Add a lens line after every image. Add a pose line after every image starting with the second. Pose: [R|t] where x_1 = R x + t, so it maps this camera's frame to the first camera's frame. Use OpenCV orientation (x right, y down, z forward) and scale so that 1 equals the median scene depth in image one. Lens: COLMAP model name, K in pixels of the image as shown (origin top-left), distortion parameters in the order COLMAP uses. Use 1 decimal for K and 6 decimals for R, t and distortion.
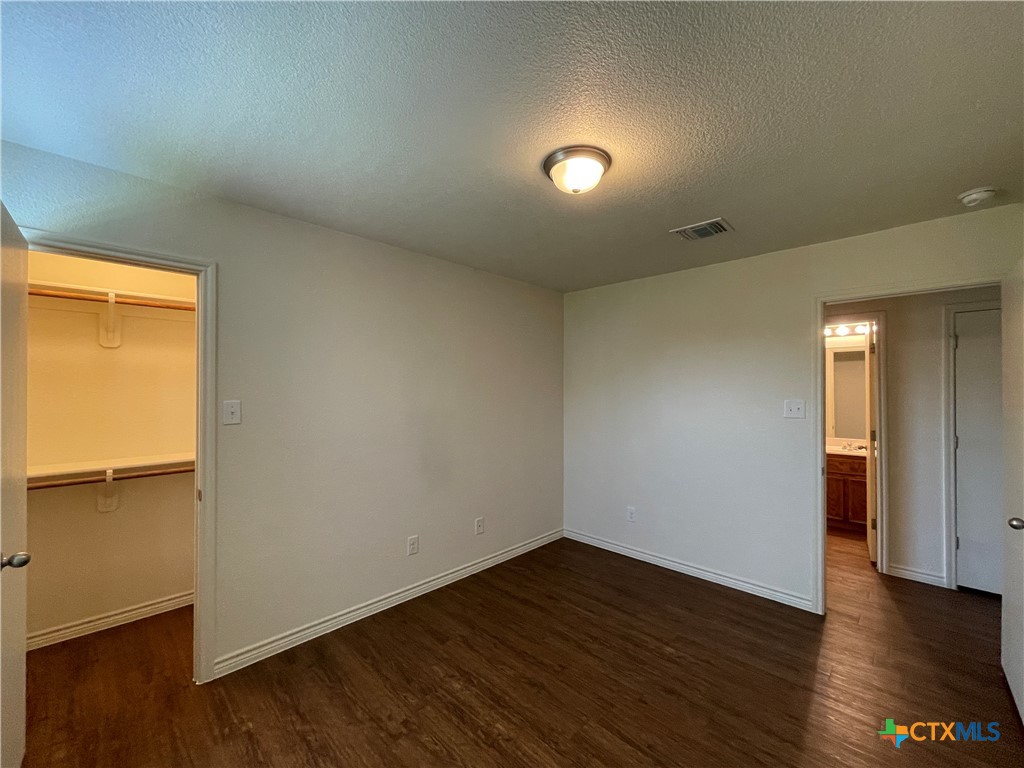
lens RADIAL K [[417.6, 0, 511.1], [0, 417.6, 386.5], [0, 0, 1]] dist [-0.001488, 0.000349]
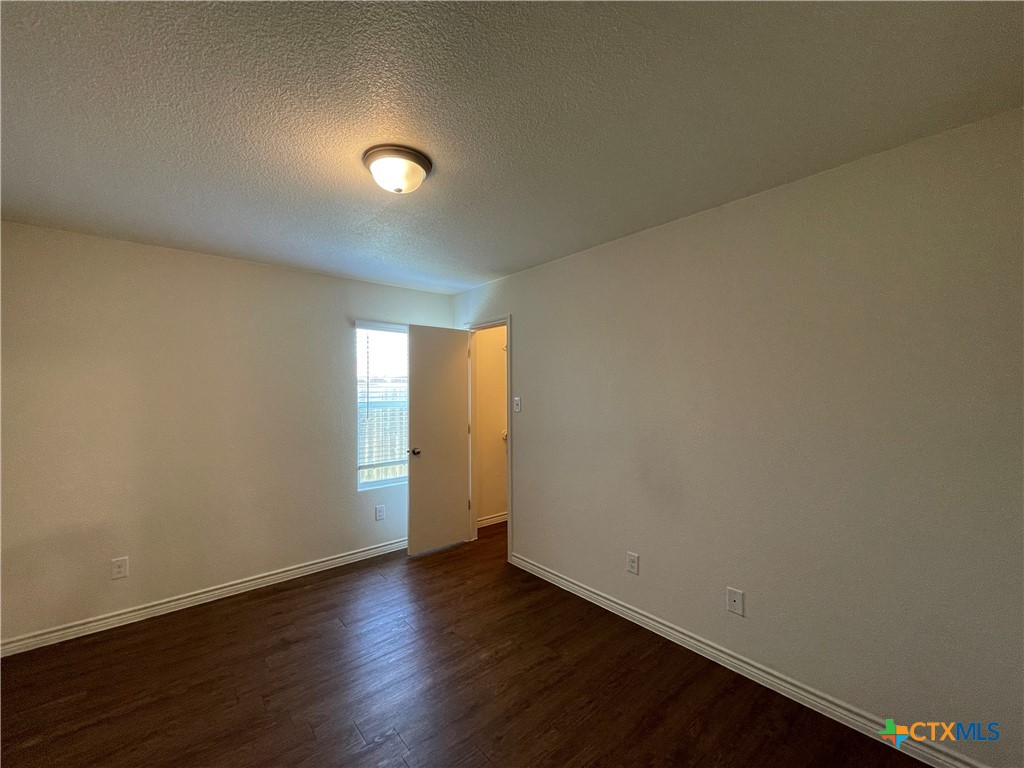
lens RADIAL K [[417.6, 0, 511.1], [0, 417.6, 386.5], [0, 0, 1]] dist [-0.001488, 0.000349]
pose [[-0.082716, -0.006459, -0.996552, 0.928619], [0.010975, 0.999912, -0.007392, 0.003641], [0.996513, -0.011548, -0.082638, 1.103210]]
